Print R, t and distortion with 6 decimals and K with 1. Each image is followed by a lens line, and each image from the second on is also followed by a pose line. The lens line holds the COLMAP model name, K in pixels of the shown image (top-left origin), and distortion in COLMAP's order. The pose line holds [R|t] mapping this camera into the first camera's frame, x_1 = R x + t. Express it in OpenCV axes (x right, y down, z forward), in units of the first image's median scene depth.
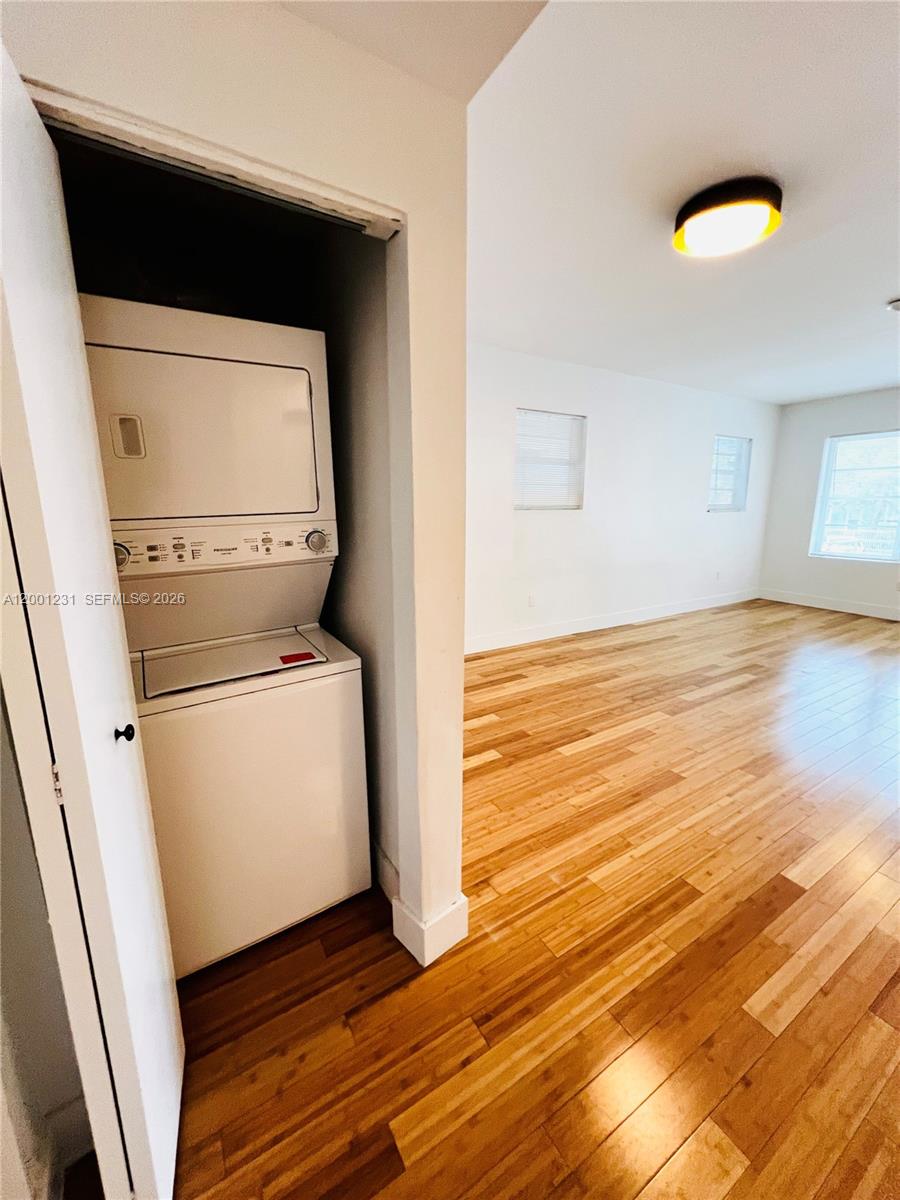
lens RADIAL K [[481.5, 0, 446.3], [0, 481.5, 599.2], [0, 0, 1]] dist [0.000853, 0.000984]
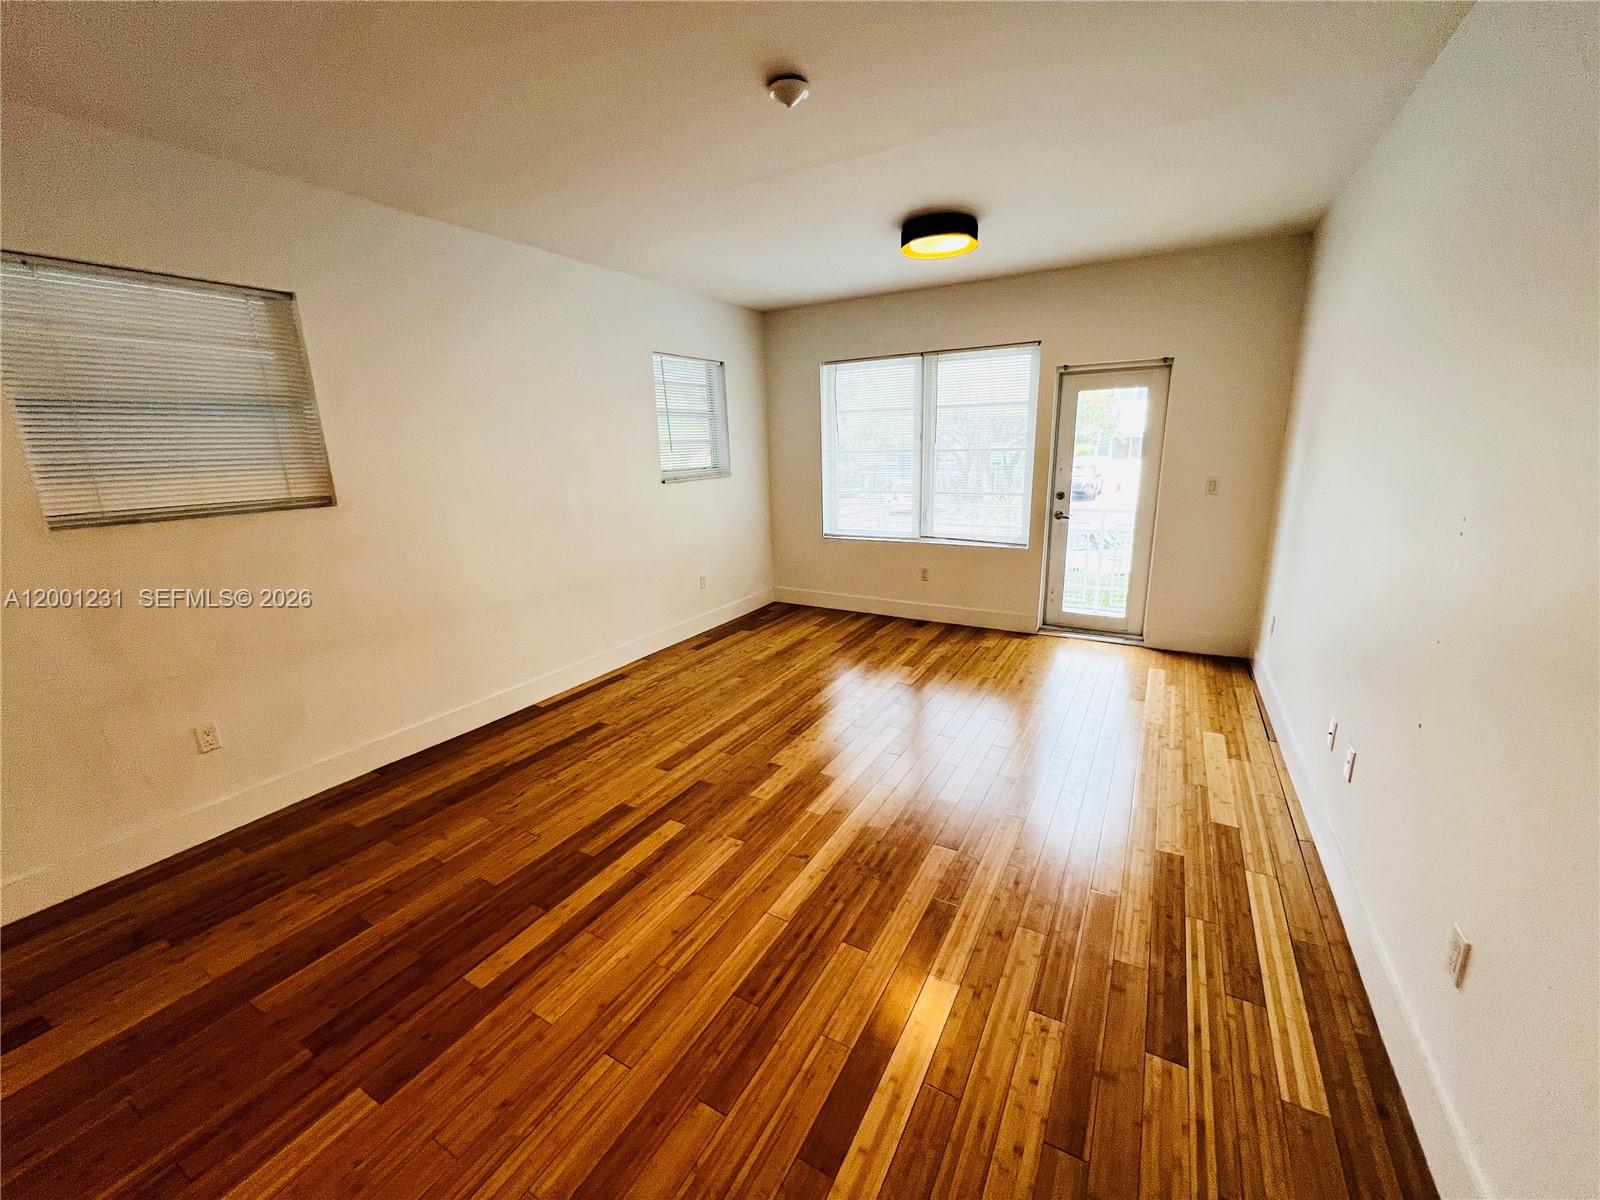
lens RADIAL K [[641.9, 0, 802.7], [0, 641.9, 597.9], [0, 0, 1]] dist [0.000853, 0.000984]
pose [[0.873945, -0.135662, 0.466708, 0.415414], [0.118290, 0.990751, 0.066482, -0.099834], [-0.471410, -0.002895, 0.881909, 0.295945]]
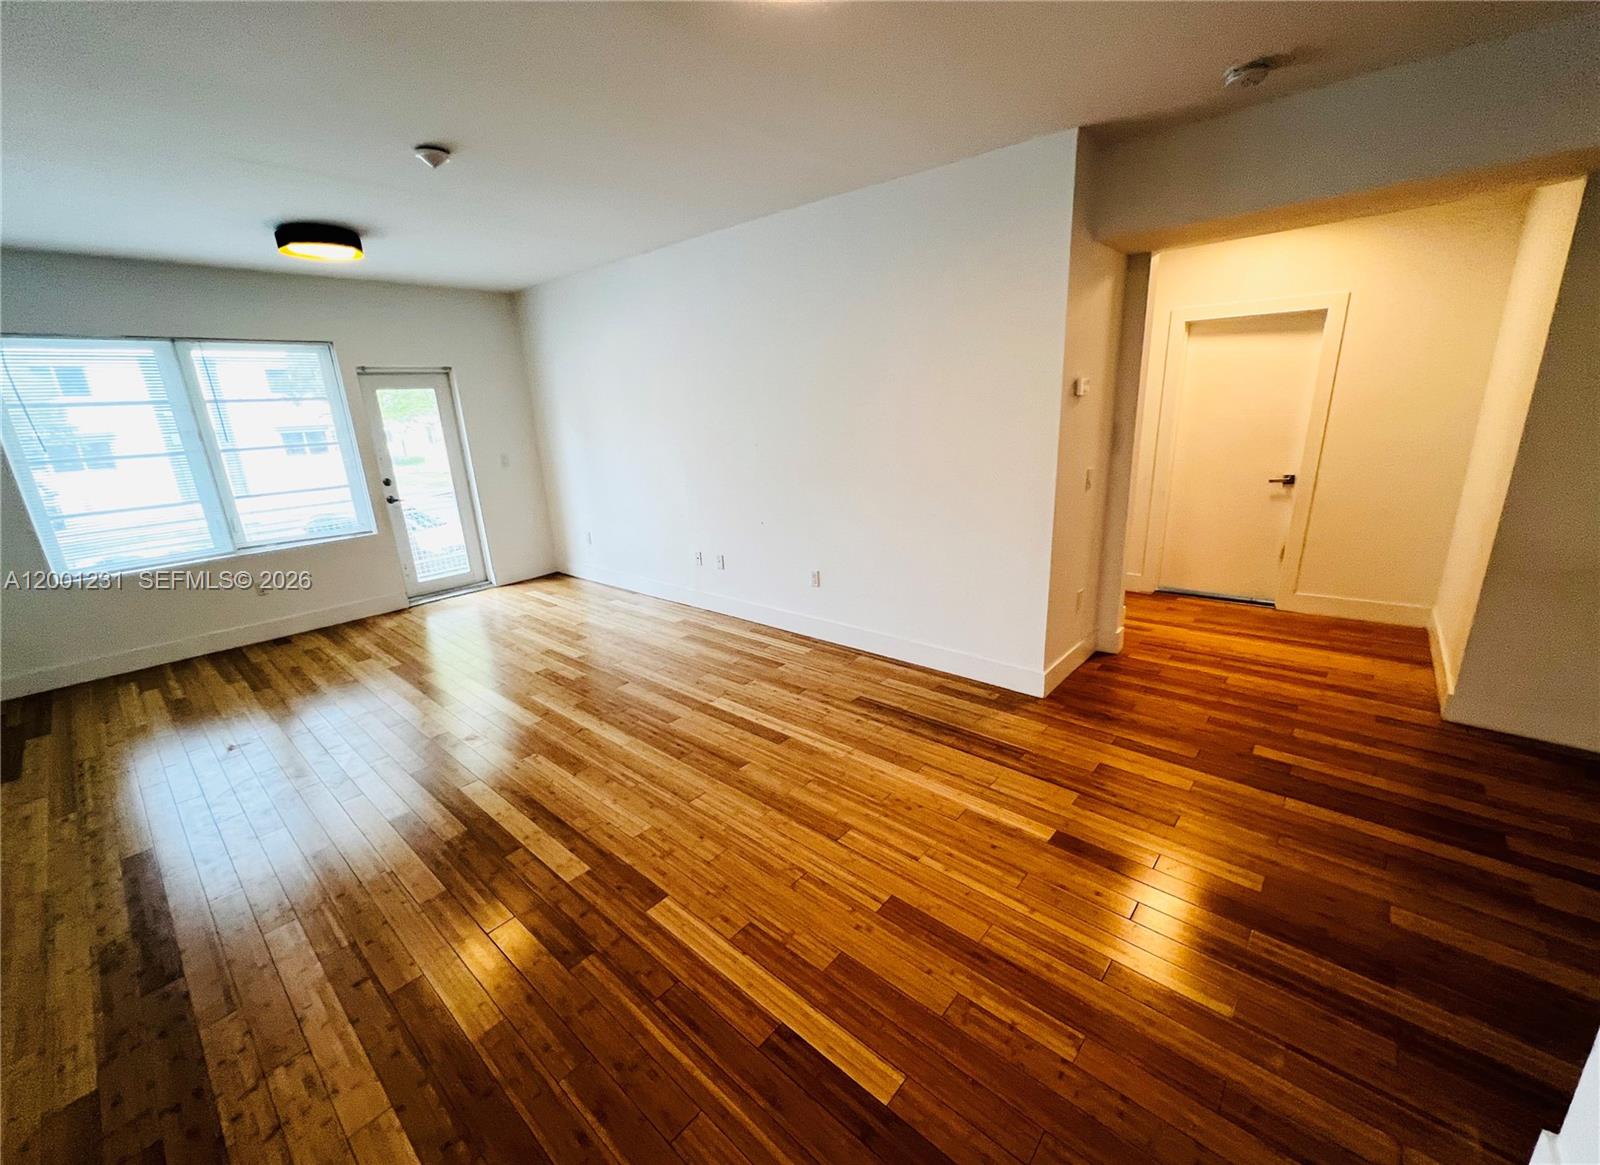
lens RADIAL K [[638.2, 0, 803.0], [0, 638.2, 579.7], [0, 0, 1]] dist [0.002492, 0.000248]
pose [[-0.297296, -0.243718, 0.923156, -0.091751], [0.230732, 0.919877, 0.317158, -0.183734], [-0.926487, 0.307291, -0.217242, 0.656707]]
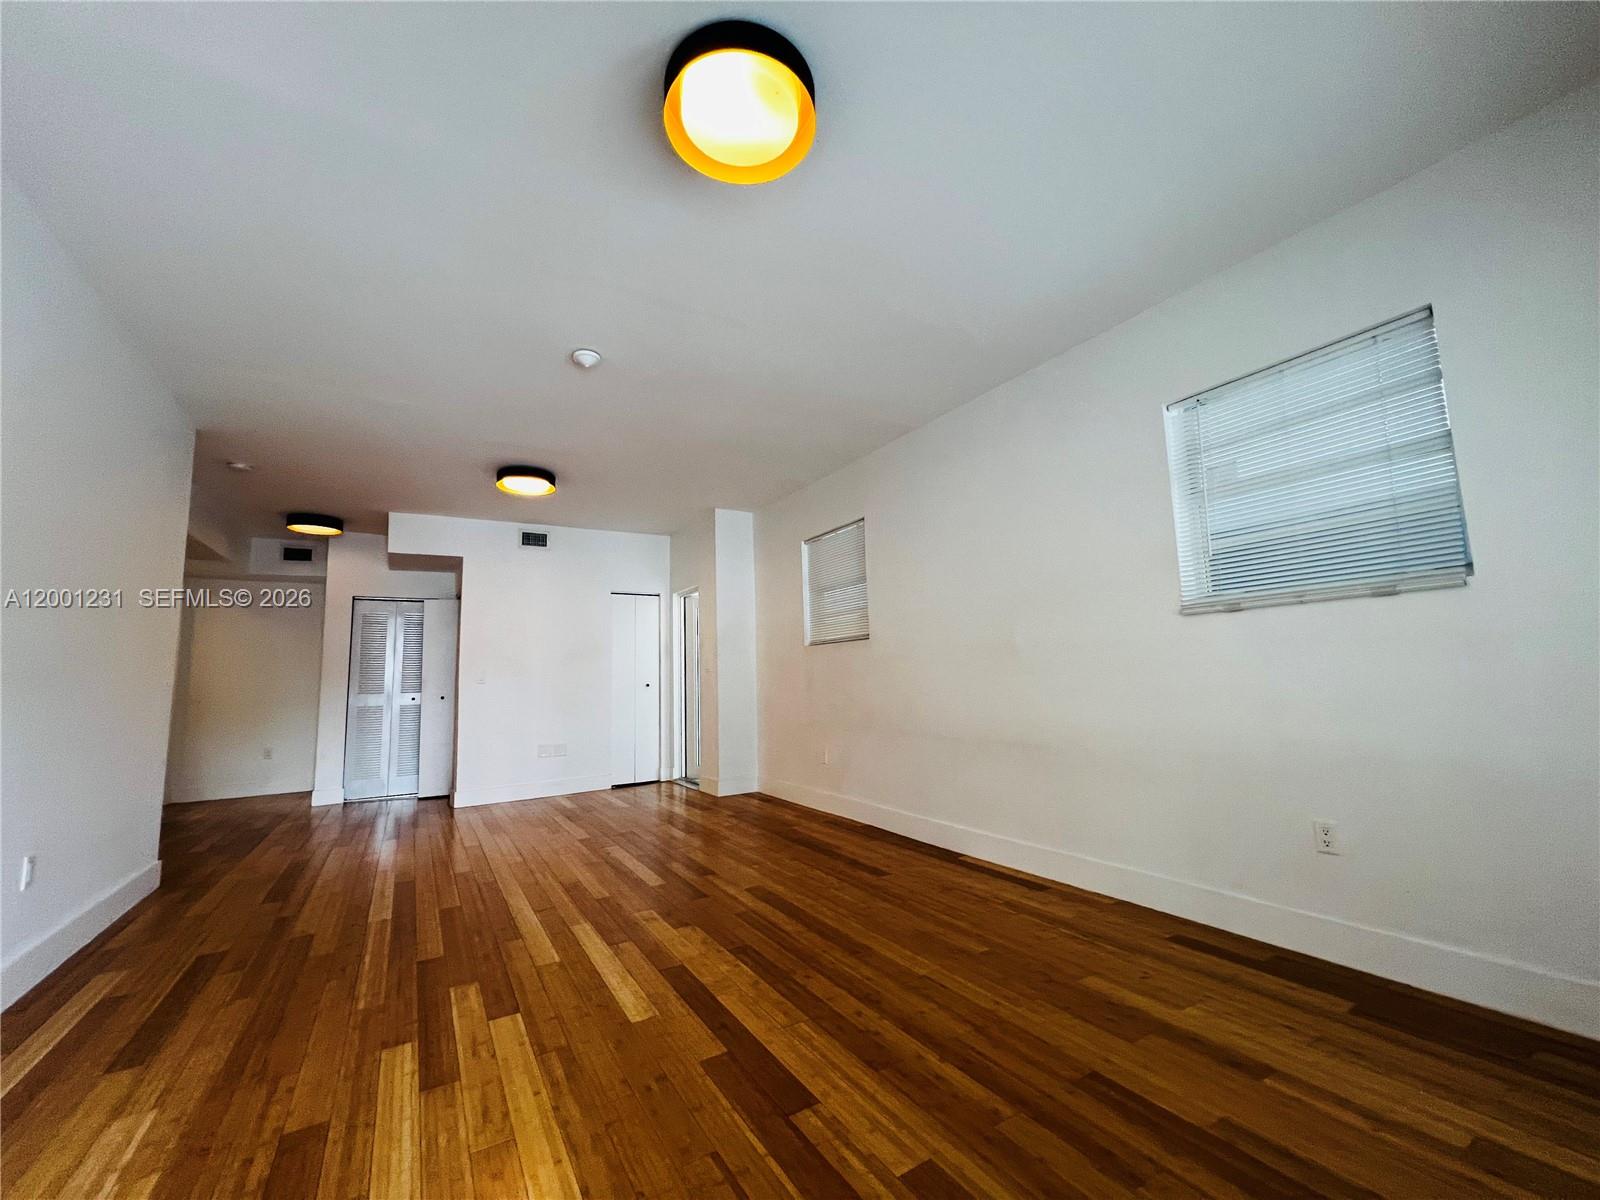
lens RADIAL K [[641.9, 0, 804.5], [0, 641.9, 607.0], [0, 0, 1]] dist [0.000853, 0.000984]
pose [[-0.004338, -0.112618, -0.993629, 1.370276], [-0.165090, 0.980084, -0.110362, -0.128107], [0.986269, 0.163559, -0.022844, 1.032239]]
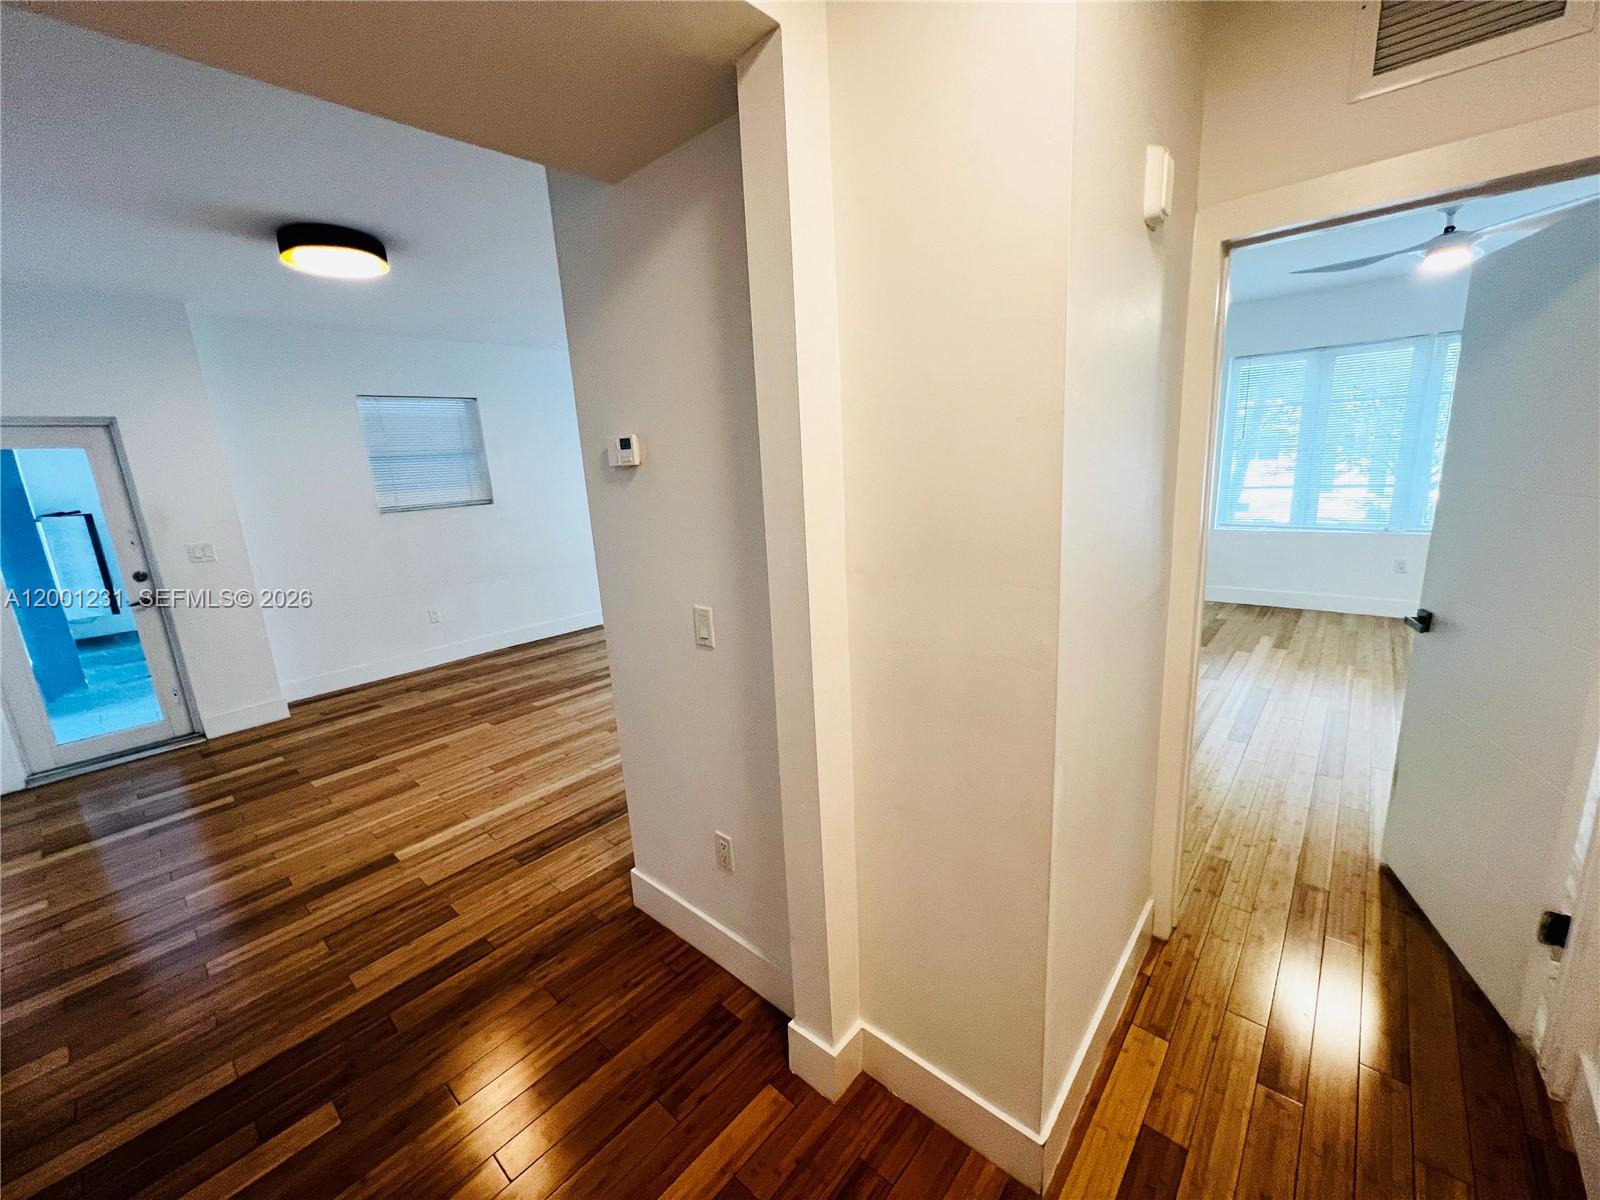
lens RADIAL K [[641.9, 0, 806.0], [0, 641.9, 604.9], [0, 0, 1]] dist [0.000853, 0.000984]
pose [[0.952231, -0.112289, 0.283983, 0.526467], [0.107364, 0.993675, 0.032902, 0.018735], [-0.285882, -0.000840, 0.958265, -0.306972]]
